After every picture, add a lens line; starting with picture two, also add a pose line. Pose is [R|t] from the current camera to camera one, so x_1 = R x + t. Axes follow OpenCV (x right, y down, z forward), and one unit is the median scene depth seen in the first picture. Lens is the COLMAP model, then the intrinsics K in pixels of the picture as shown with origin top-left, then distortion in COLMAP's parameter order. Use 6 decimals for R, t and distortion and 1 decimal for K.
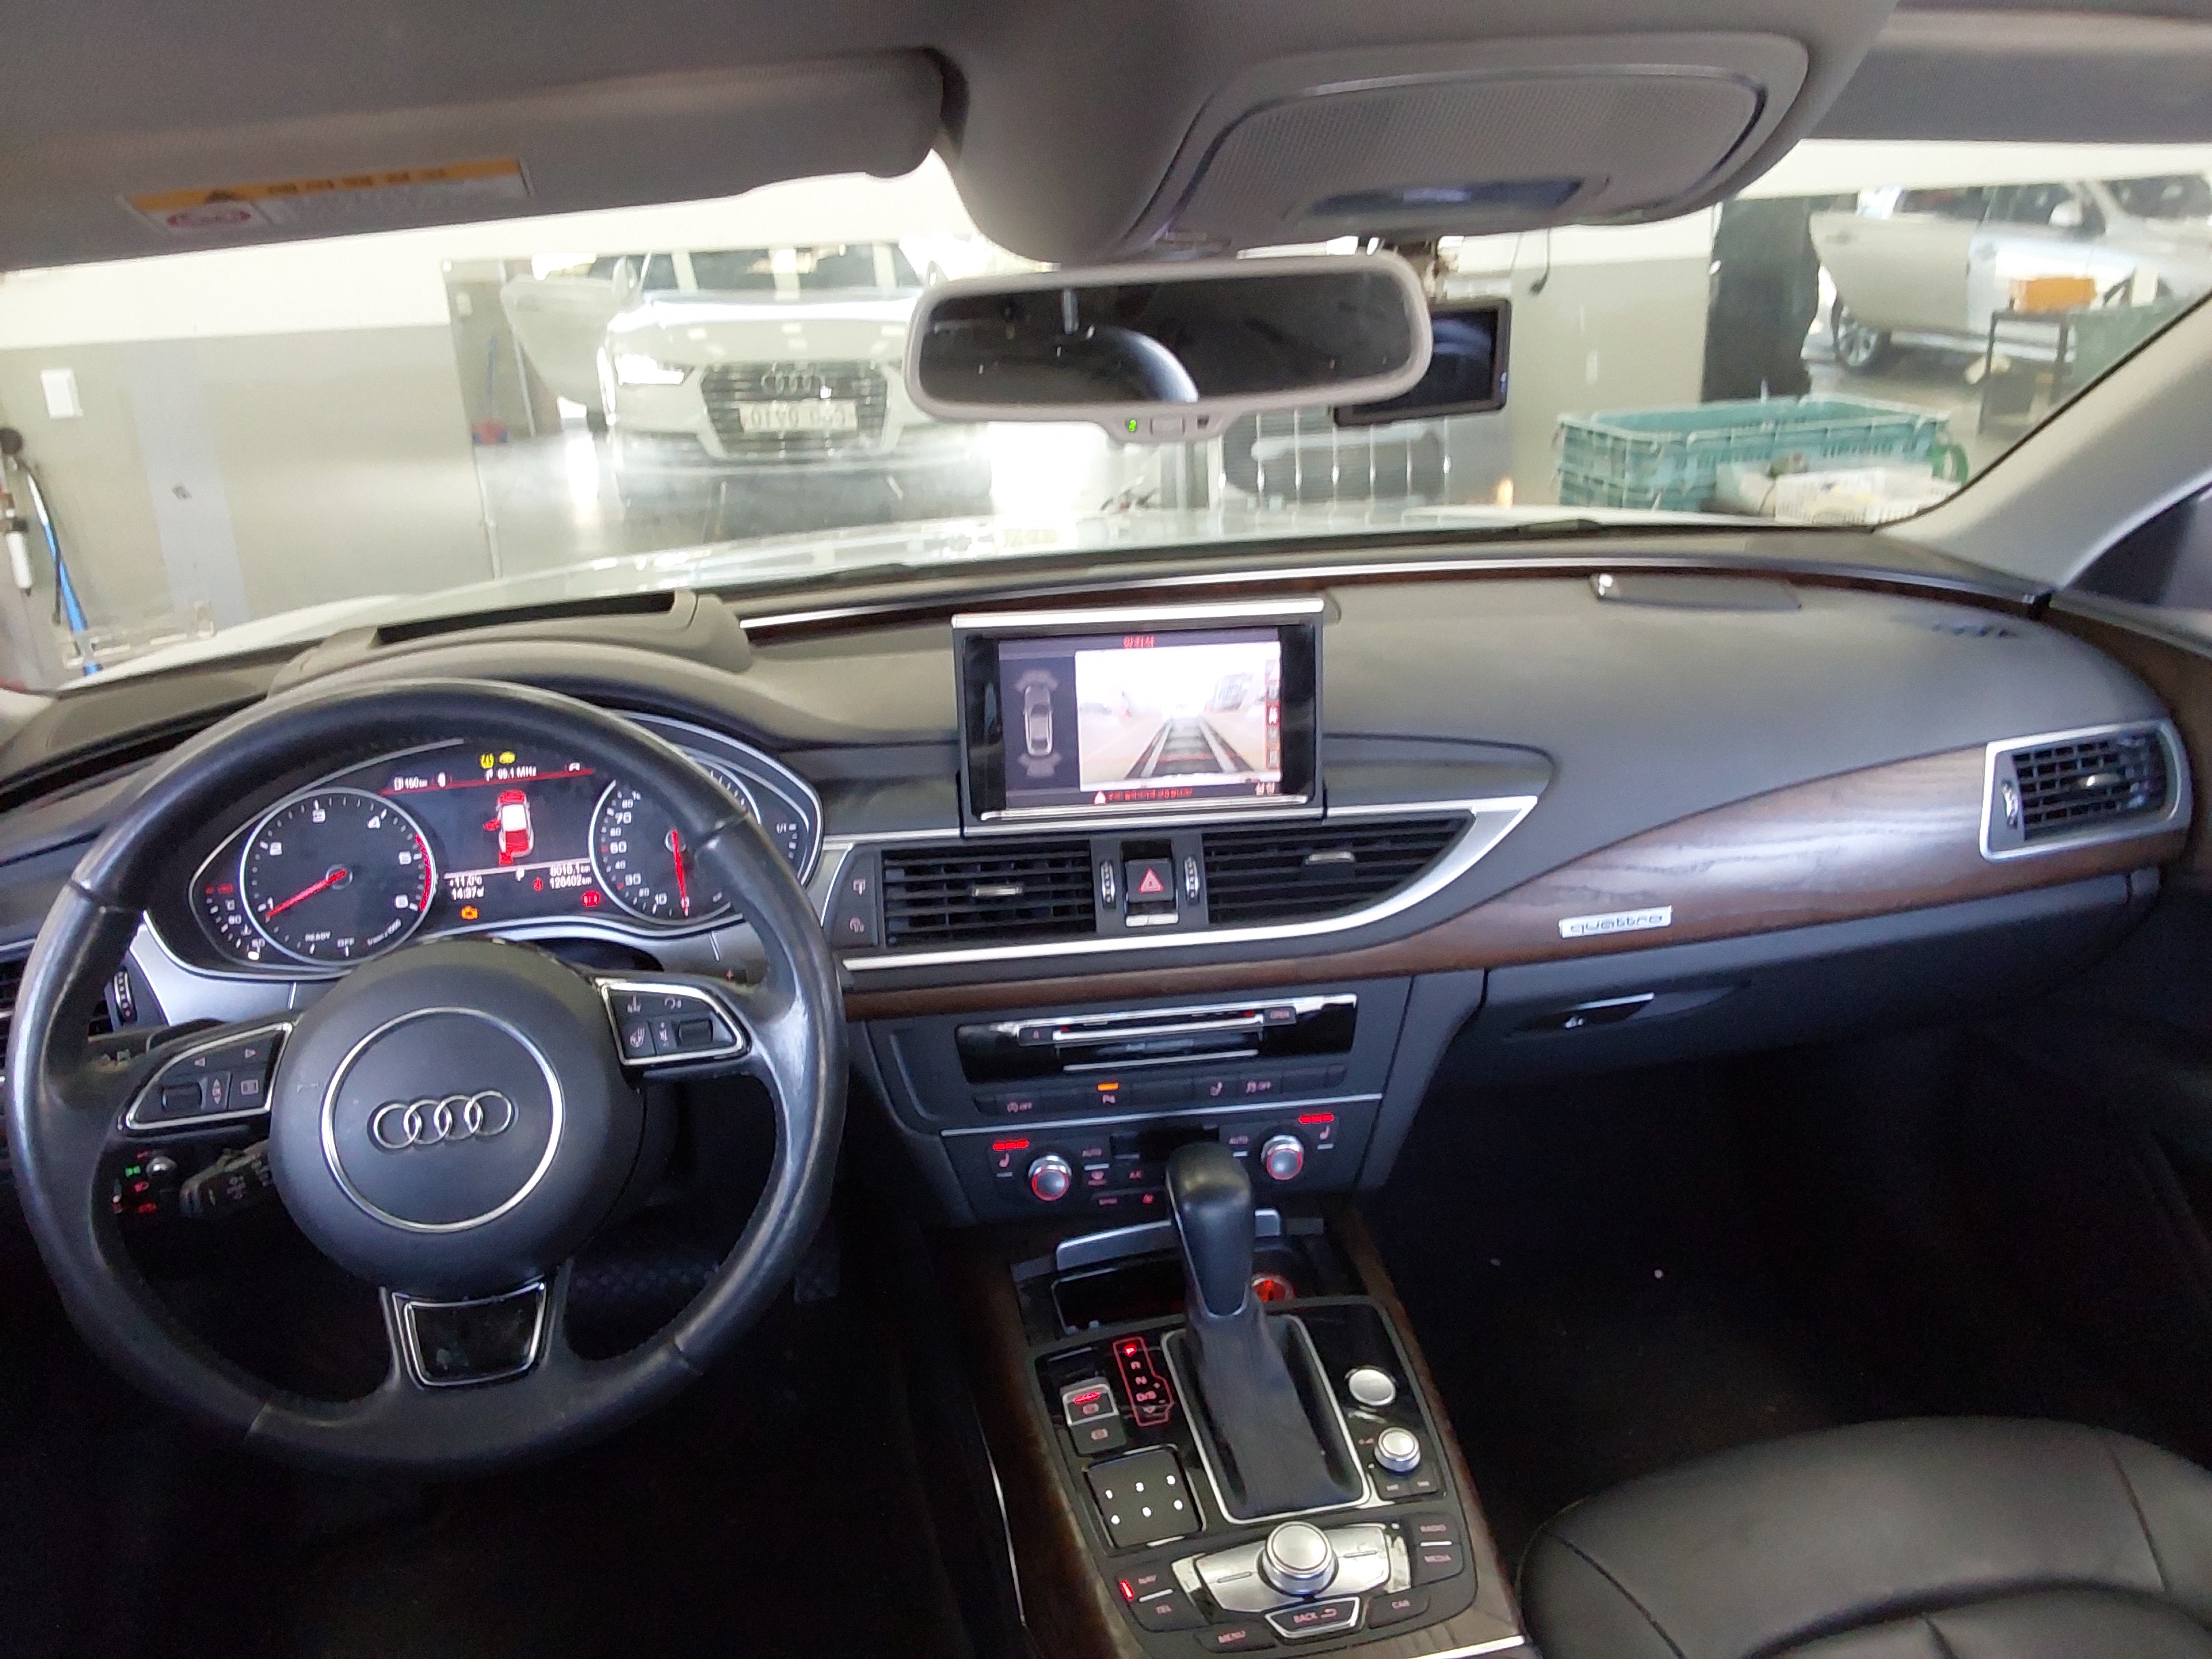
lens RADIAL K [[1609.2, 0, 1087.0], [0, 1609.2, 840.6], [0, 0, 1]] dist [0.000420, -0.006910]
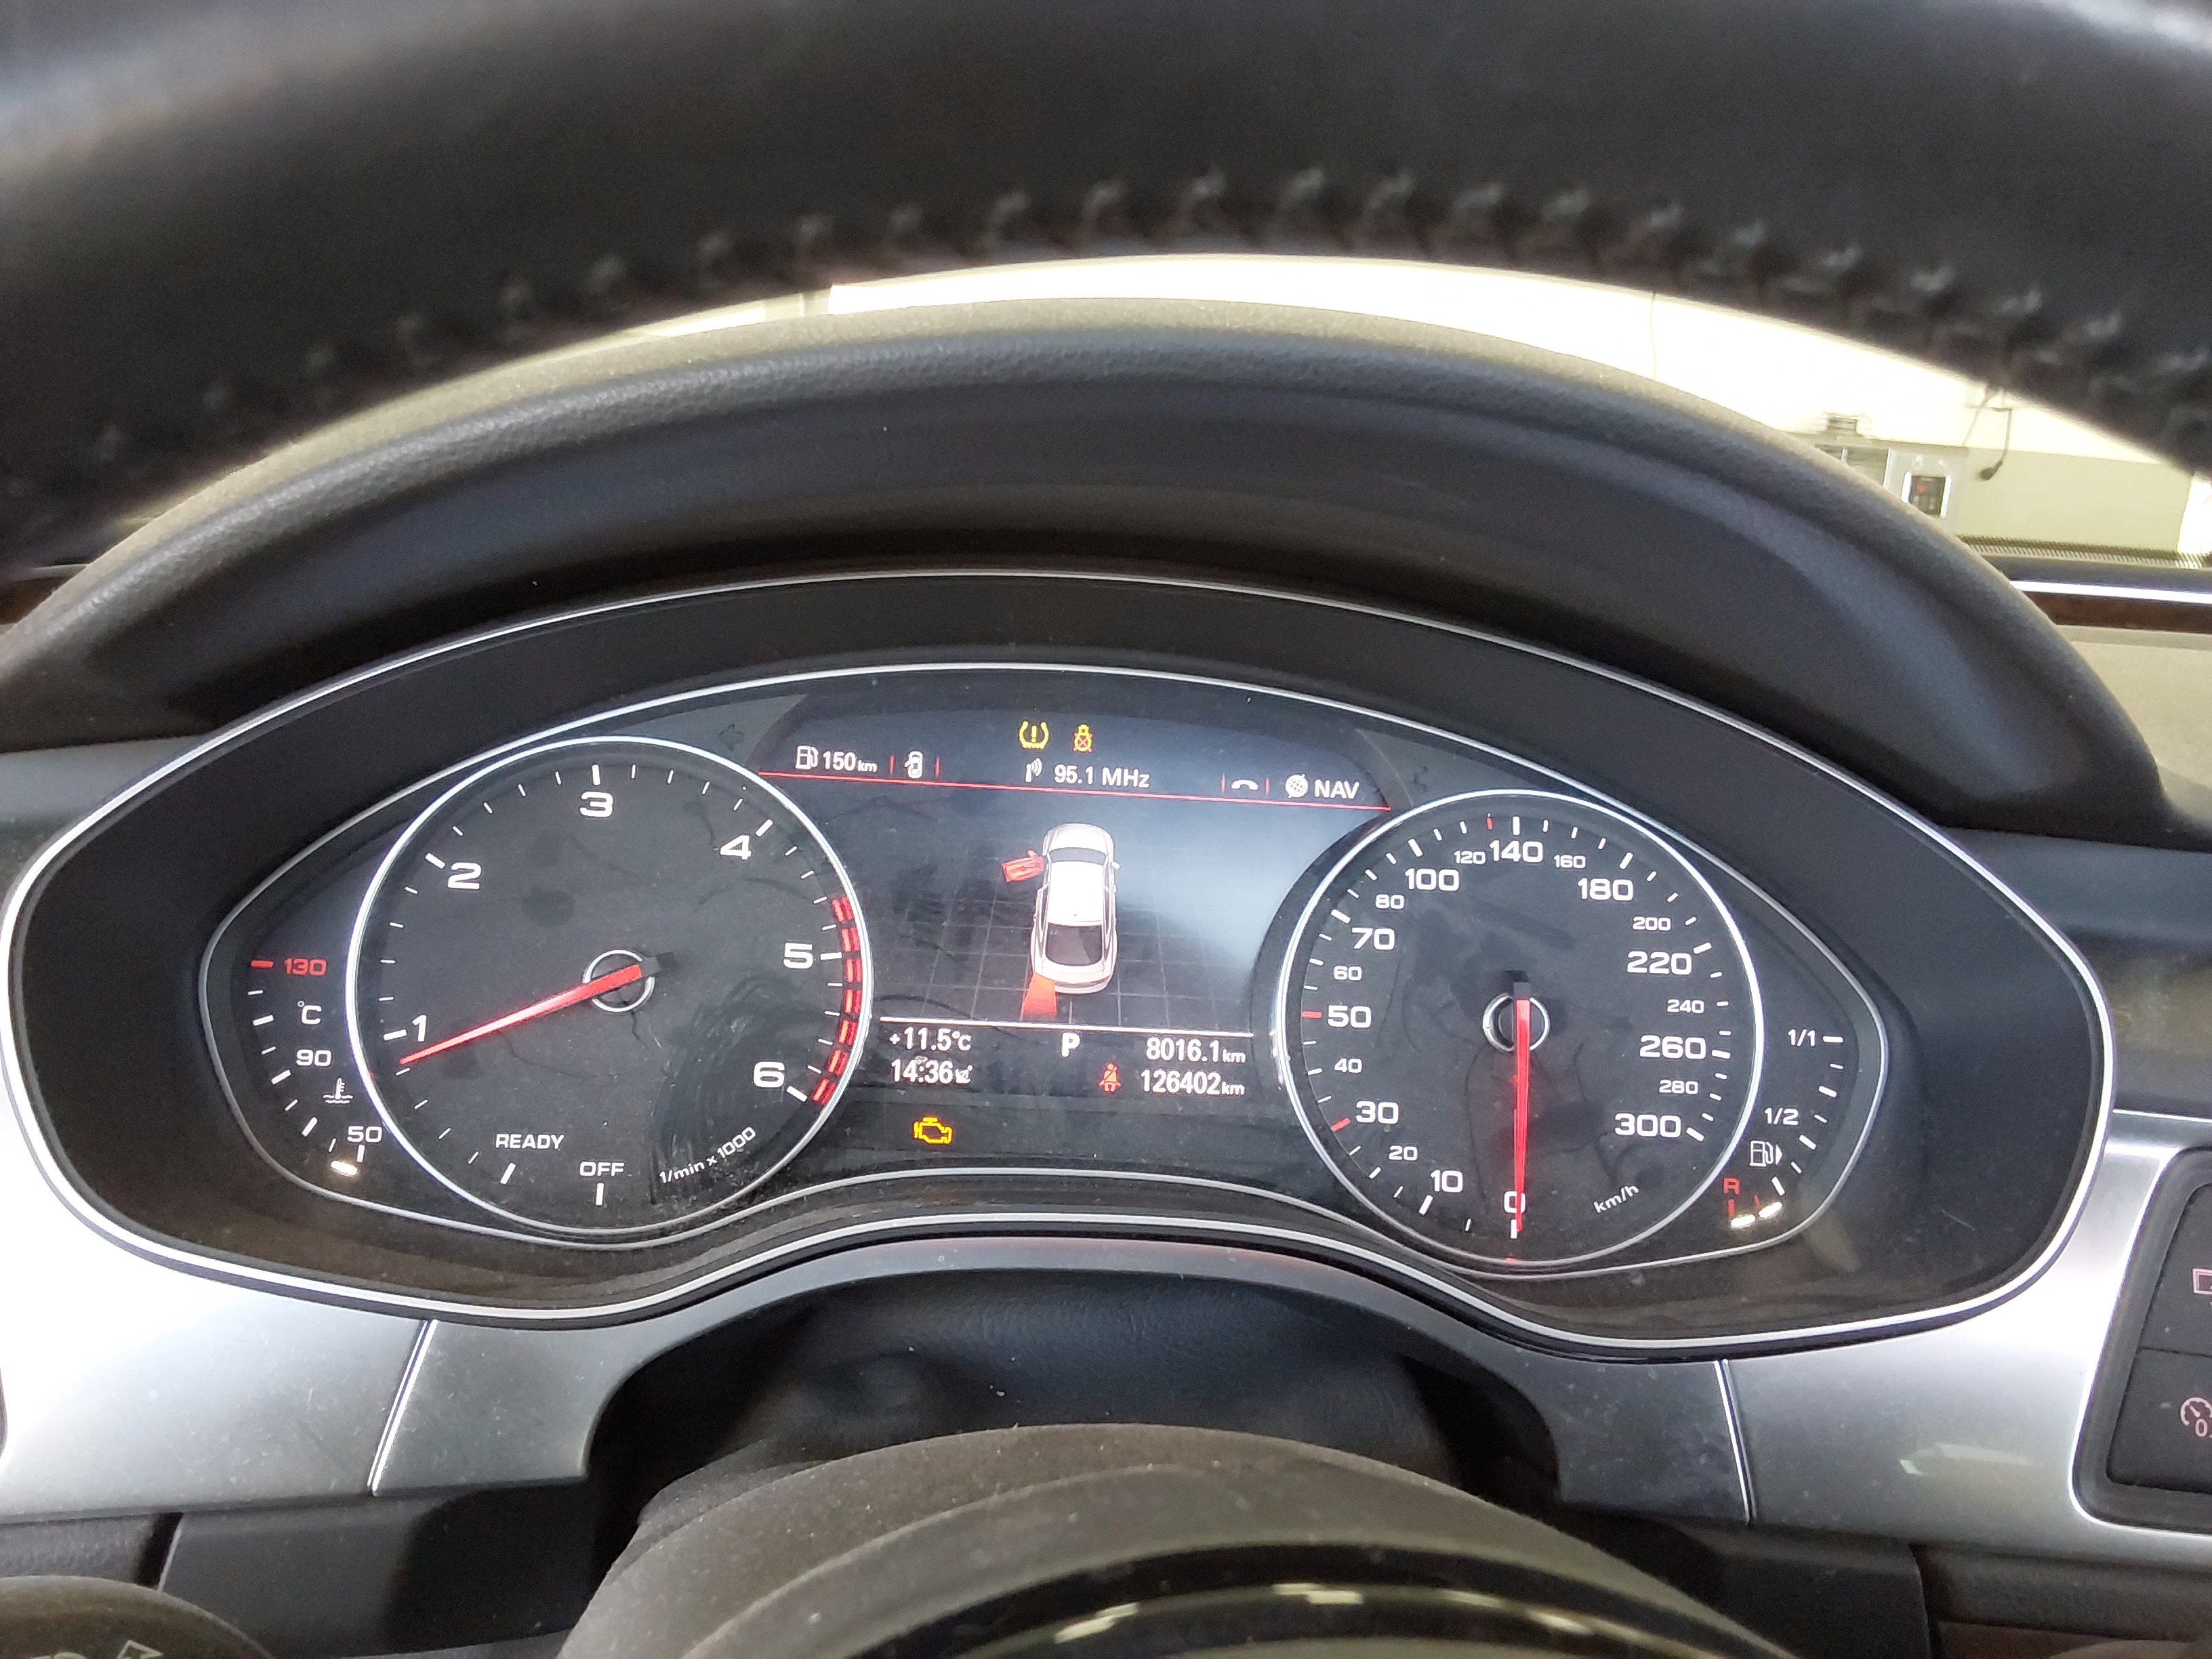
lens RADIAL K [[1609.2, 0, 1114.8], [0, 1609.2, 829.7], [0, 0, 1]] dist [0.000420, -0.006910]
pose [[0.979056, 0.151235, -0.136301, -0.308089], [-0.163254, 0.983192, -0.081745, 0.001004], [0.121647, 0.102284, 0.987289, 0.646395]]
